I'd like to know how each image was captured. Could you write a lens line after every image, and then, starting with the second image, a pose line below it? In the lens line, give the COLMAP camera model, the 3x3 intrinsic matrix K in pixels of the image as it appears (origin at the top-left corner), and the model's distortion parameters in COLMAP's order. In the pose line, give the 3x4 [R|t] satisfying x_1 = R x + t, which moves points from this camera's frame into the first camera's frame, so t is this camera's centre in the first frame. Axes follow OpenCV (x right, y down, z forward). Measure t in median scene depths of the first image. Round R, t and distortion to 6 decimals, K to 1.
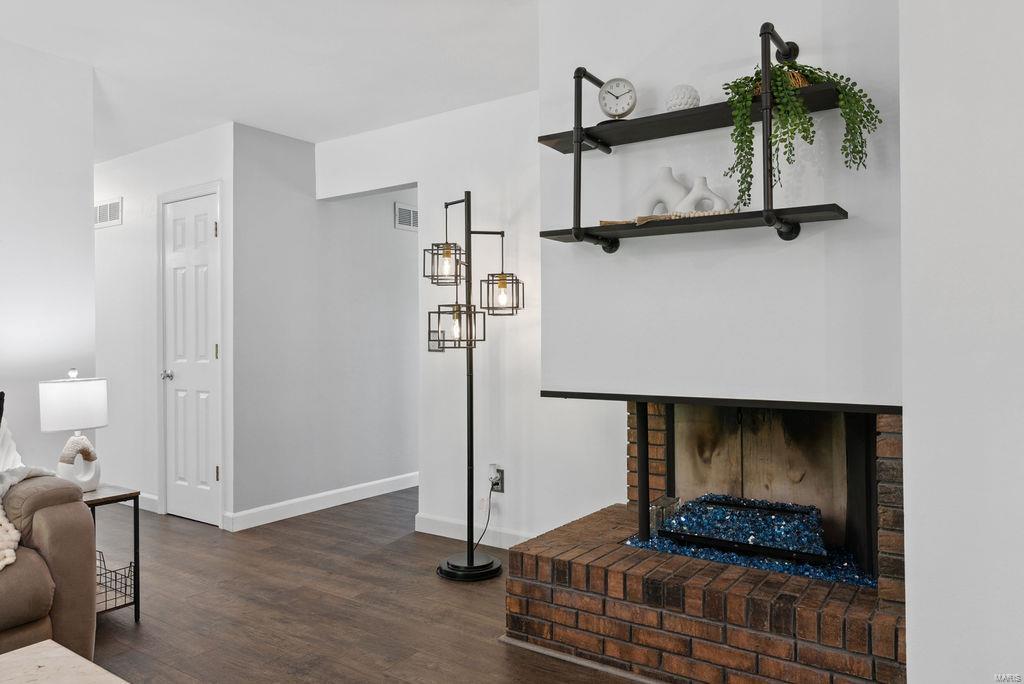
lens RADIAL K [[722.6, 0, 512.2], [0, 722.6, 341.9], [0, 0, 1]] dist [-0.004402, 0.010043]
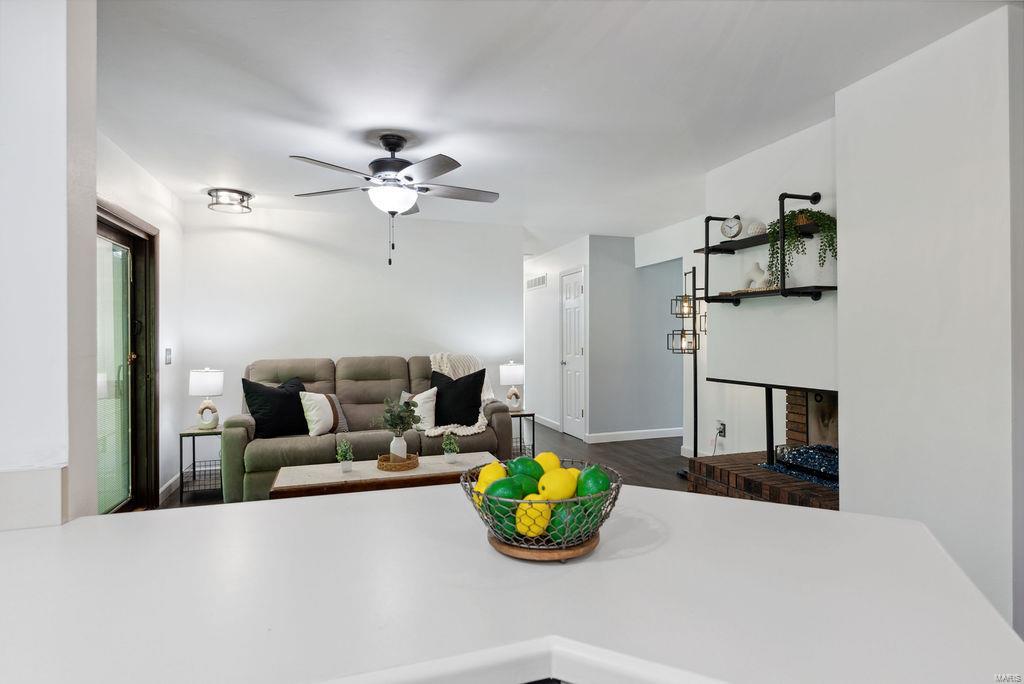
lens RADIAL K [[526.8, 0, 512.5], [0, 526.8, 339.9], [0, 0, 1]] dist [-0.003550, -0.000201]
pose [[0.807940, 0.004155, -0.589250, 0.404649], [-0.002461, 0.999990, 0.003677, -0.033255], [0.589260, -0.001520, 0.807942, -0.390500]]
